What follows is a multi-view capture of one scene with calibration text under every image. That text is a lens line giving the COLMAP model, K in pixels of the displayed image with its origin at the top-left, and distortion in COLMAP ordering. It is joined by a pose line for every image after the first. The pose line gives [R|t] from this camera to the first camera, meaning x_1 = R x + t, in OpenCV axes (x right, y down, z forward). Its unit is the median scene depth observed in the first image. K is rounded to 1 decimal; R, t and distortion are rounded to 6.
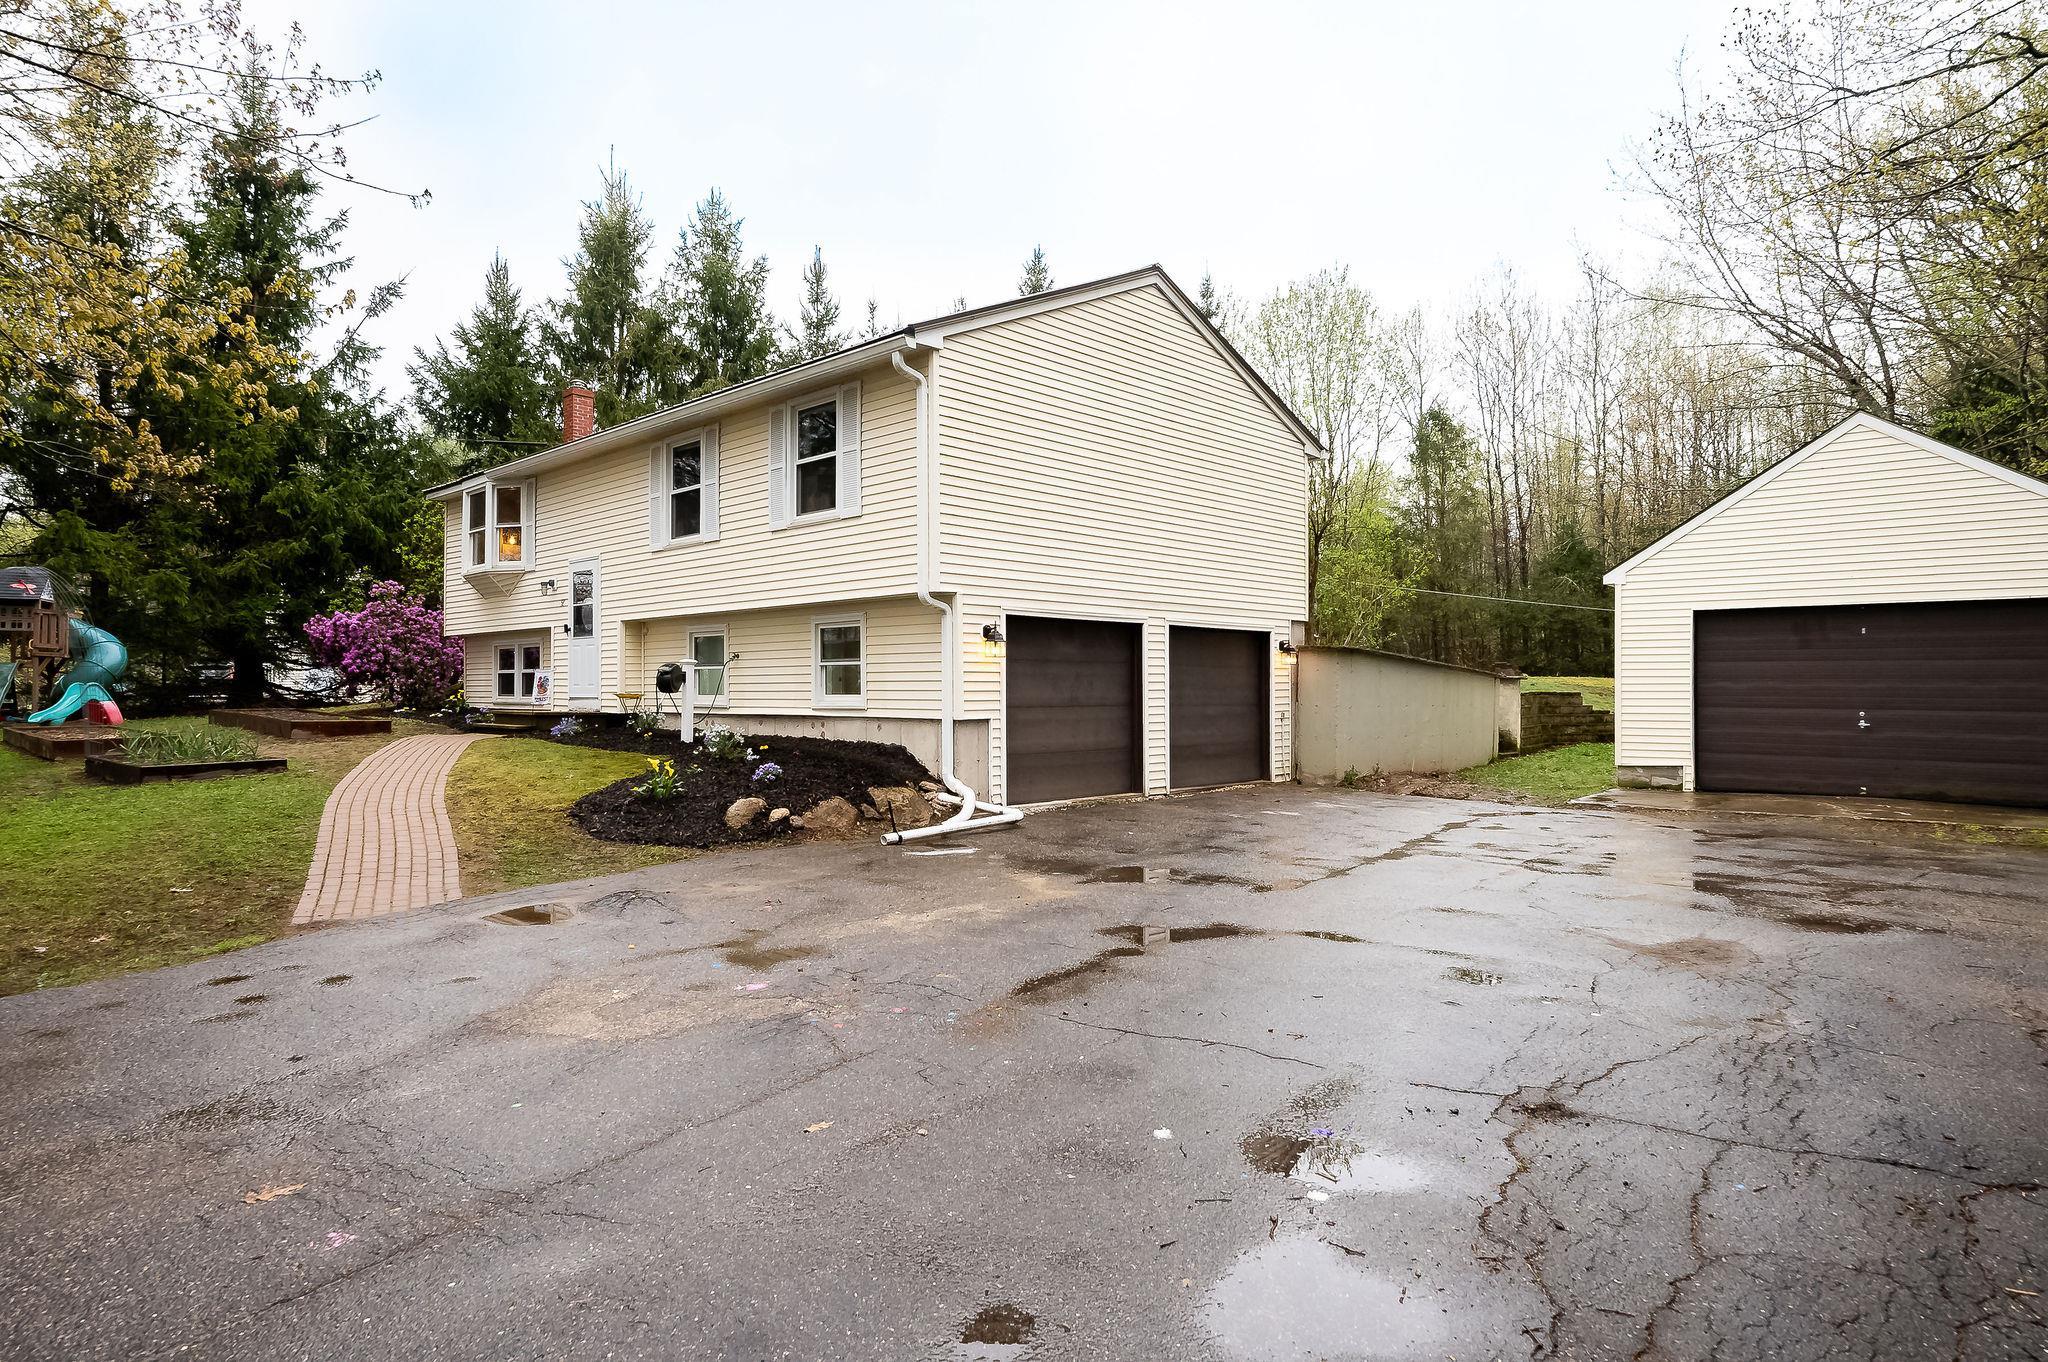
lens RADIAL K [[1159.0, 0, 1024.9], [0, 1159.0, 680.4], [0, 0, 1]] dist [-0.000843, -0.000213]
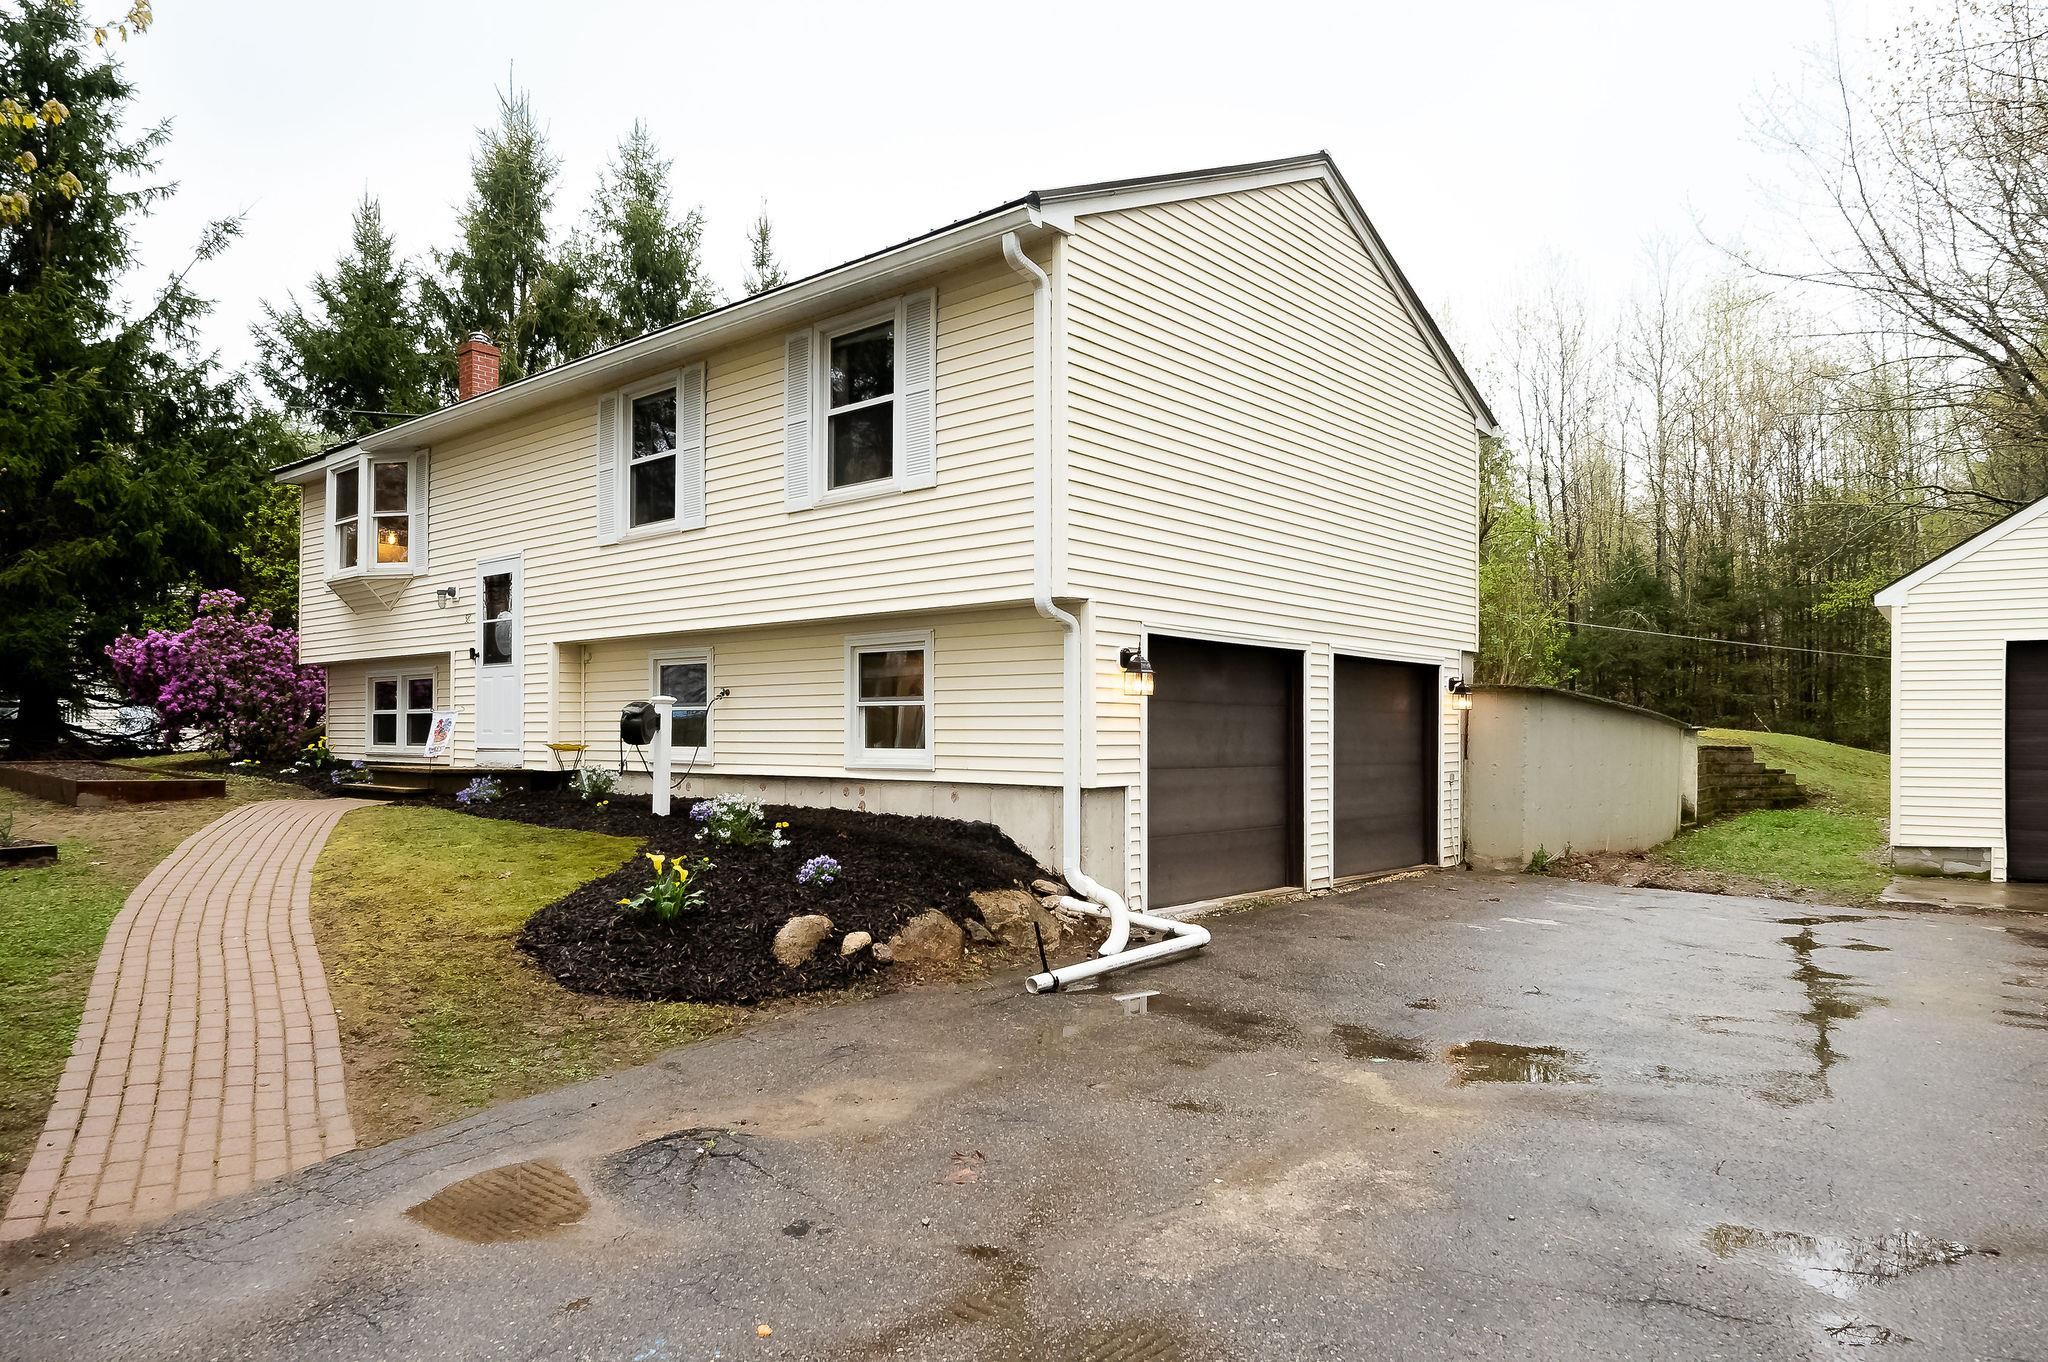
lens RADIAL K [[1280.6, 0, 1014.6], [0, 1280.6, 732.1], [0, 0, 1]] dist [0.000011, 0.001332]
pose [[0.998760, 0.005841, 0.049433, -0.107064], [-0.006089, 0.999970, 0.004884, -0.001511], [-0.049403, -0.005179, 0.998766, 0.200465]]
